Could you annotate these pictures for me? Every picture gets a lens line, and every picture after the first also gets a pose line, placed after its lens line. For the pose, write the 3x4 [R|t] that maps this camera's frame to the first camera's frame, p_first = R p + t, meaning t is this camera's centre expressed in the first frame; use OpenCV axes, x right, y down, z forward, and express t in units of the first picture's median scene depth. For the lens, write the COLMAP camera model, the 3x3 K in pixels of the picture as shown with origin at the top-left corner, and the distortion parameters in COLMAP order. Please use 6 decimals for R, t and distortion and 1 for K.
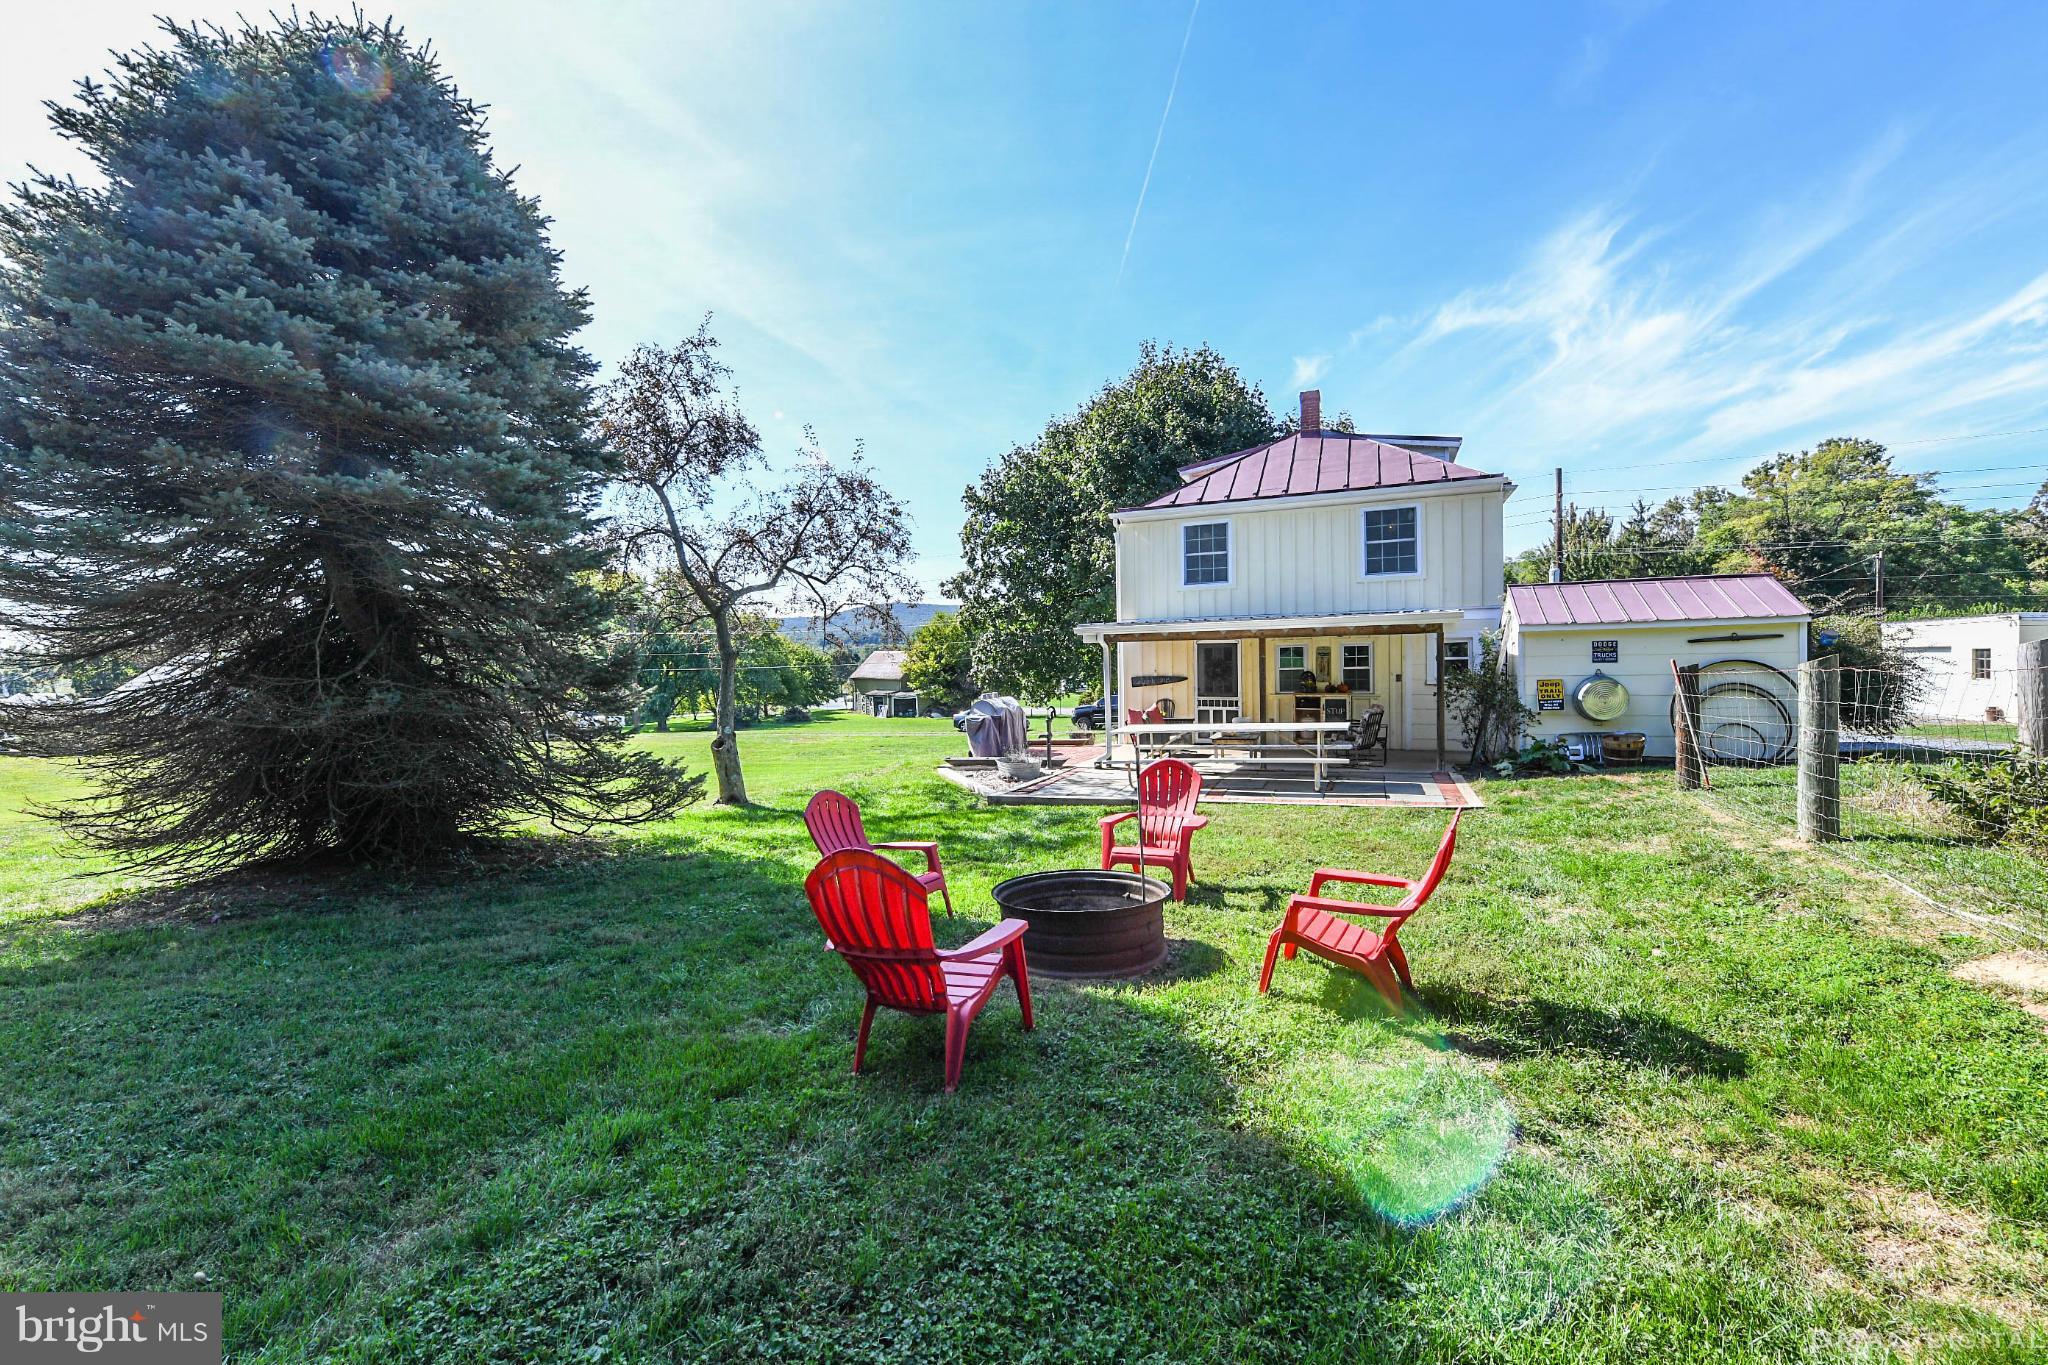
lens RADIAL K [[811.7, 0, 1019.9], [0, 811.7, 703.7], [0, 0, 1]] dist [-0.013753, -0.001773]
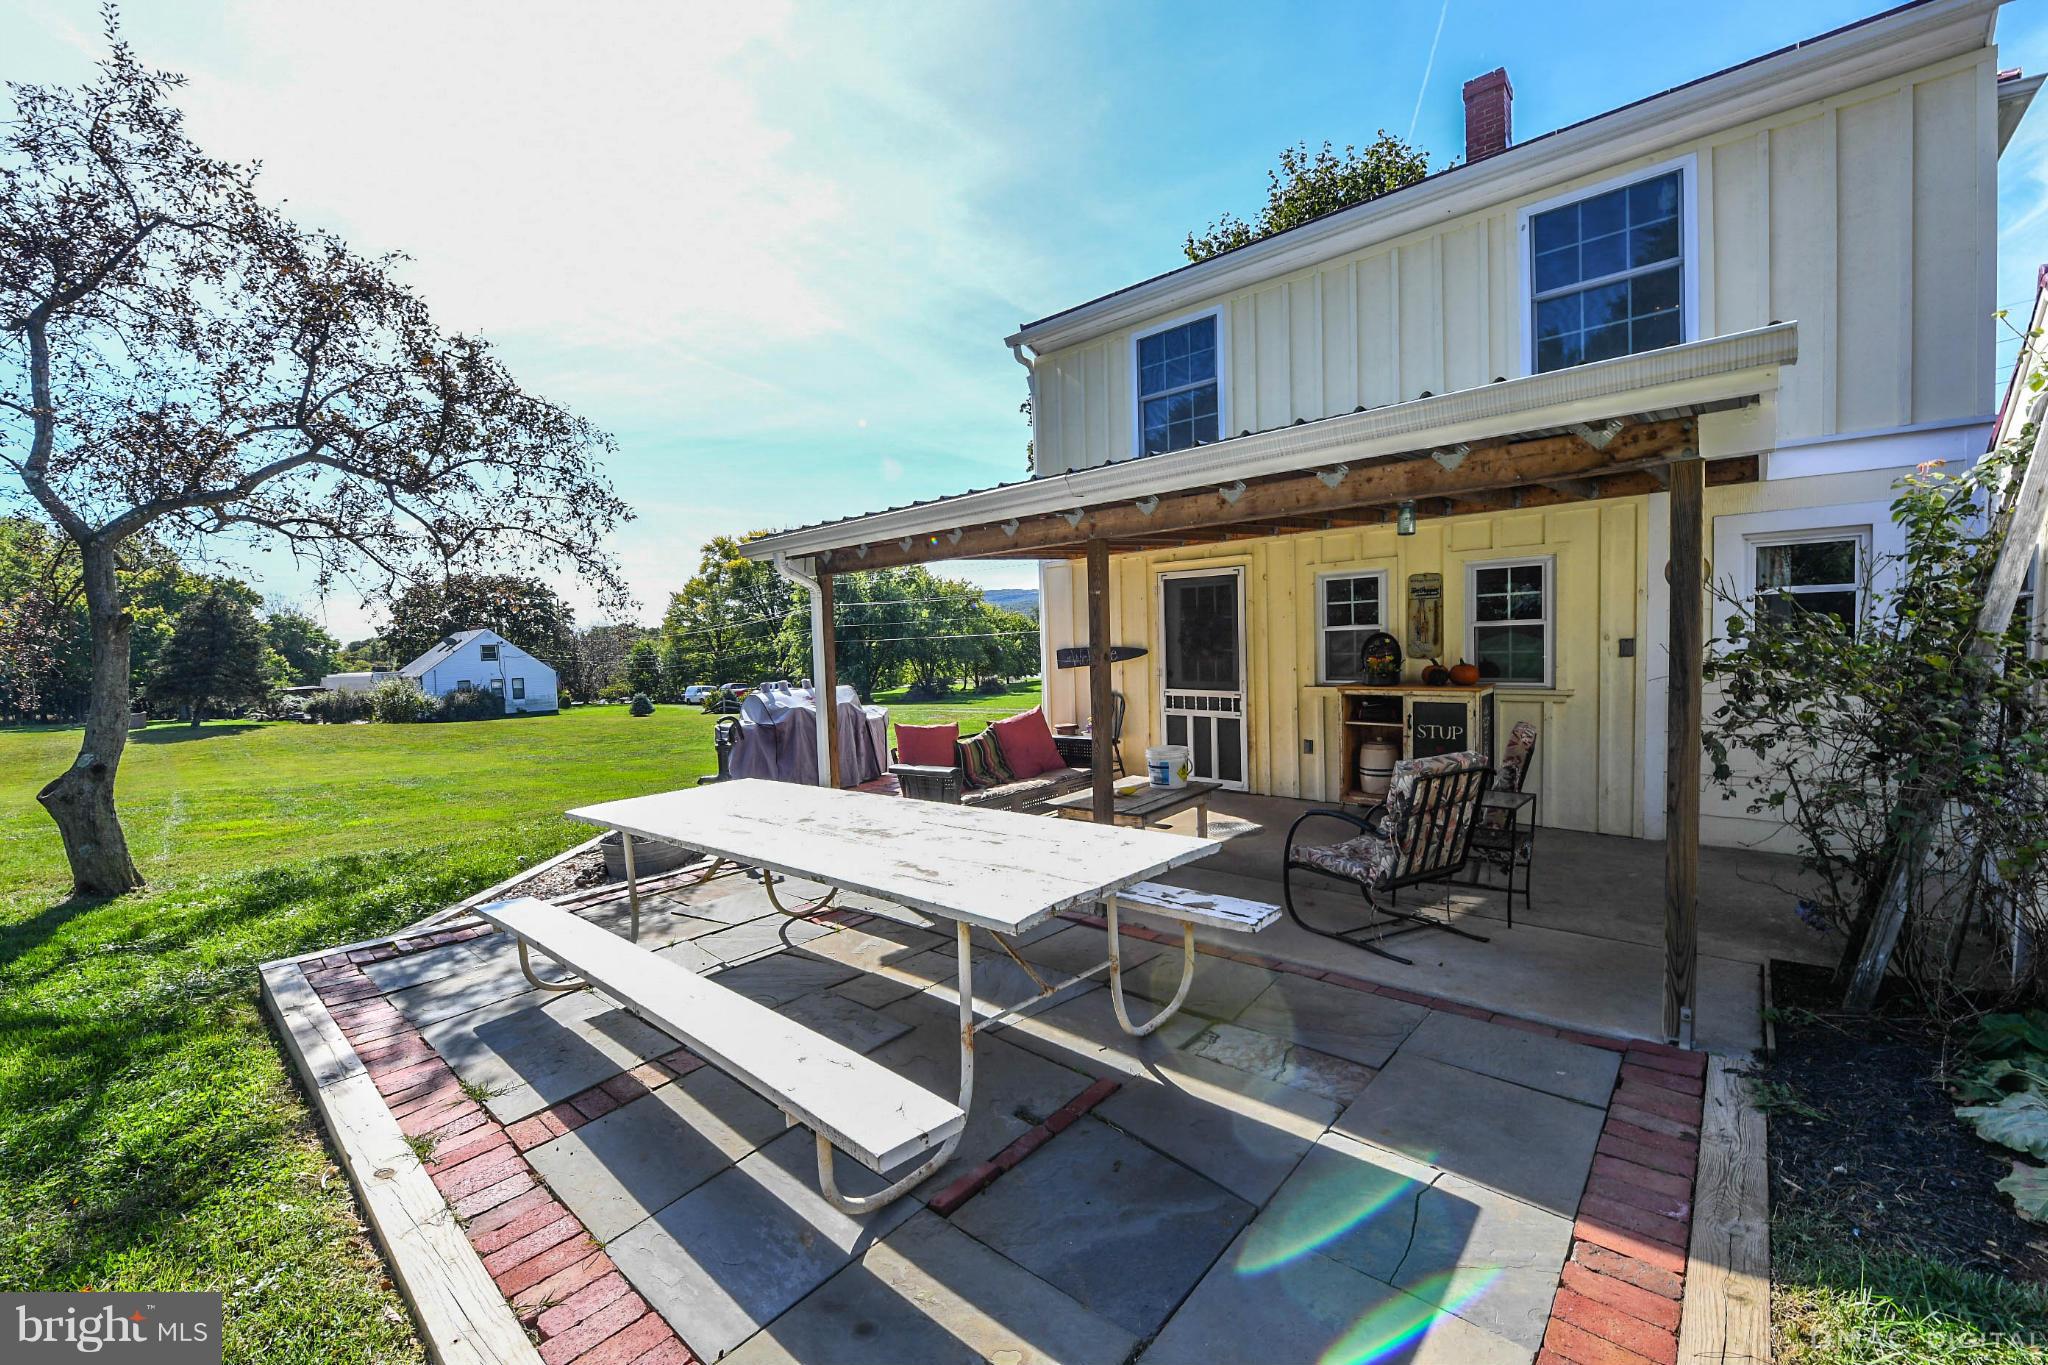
lens RADIAL K [[811.7, 0, 1022.4], [0, 811.7, 692.6], [0, 0, 1]] dist [-0.013753, -0.001773]
pose [[0.949769, 0.006656, -0.312882, 0.312427], [0.001343, 0.999678, 0.025344, -0.020277], [0.312950, -0.024491, 0.949454, 0.546569]]
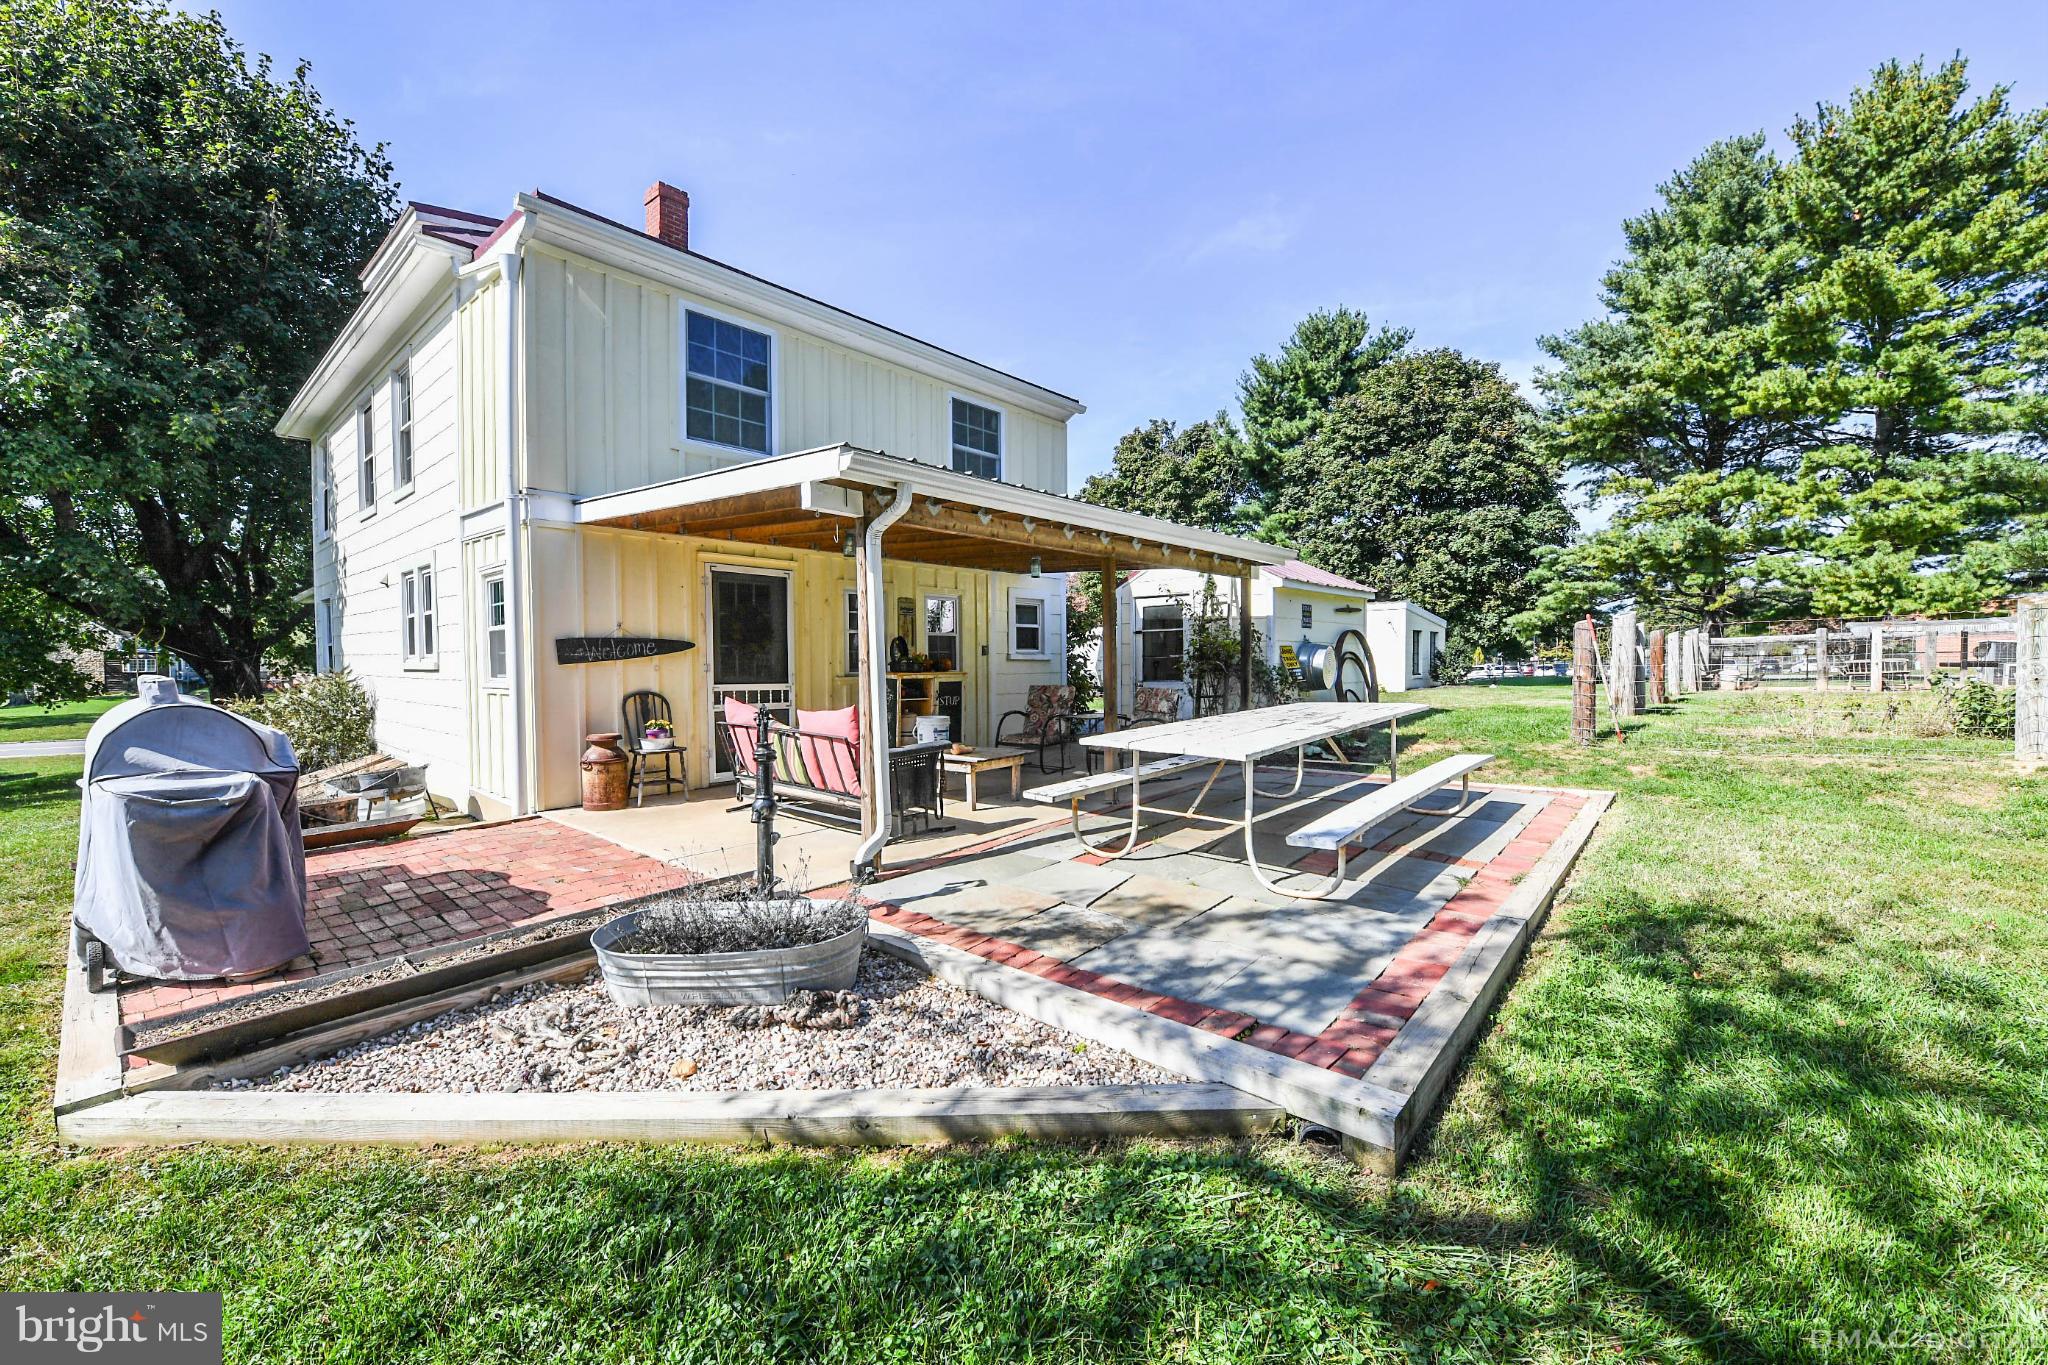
lens RADIAL K [[811.7, 0, 1036.8], [0, 811.7, 677.0], [0, 0, 1]] dist [-0.013753, -0.001773]
pose [[0.299106, -0.004688, 0.954208, -0.182348], [0.046338, 0.998880, -0.009618, 0.000123], [-0.953094, 0.047093, 0.298988, 0.735094]]
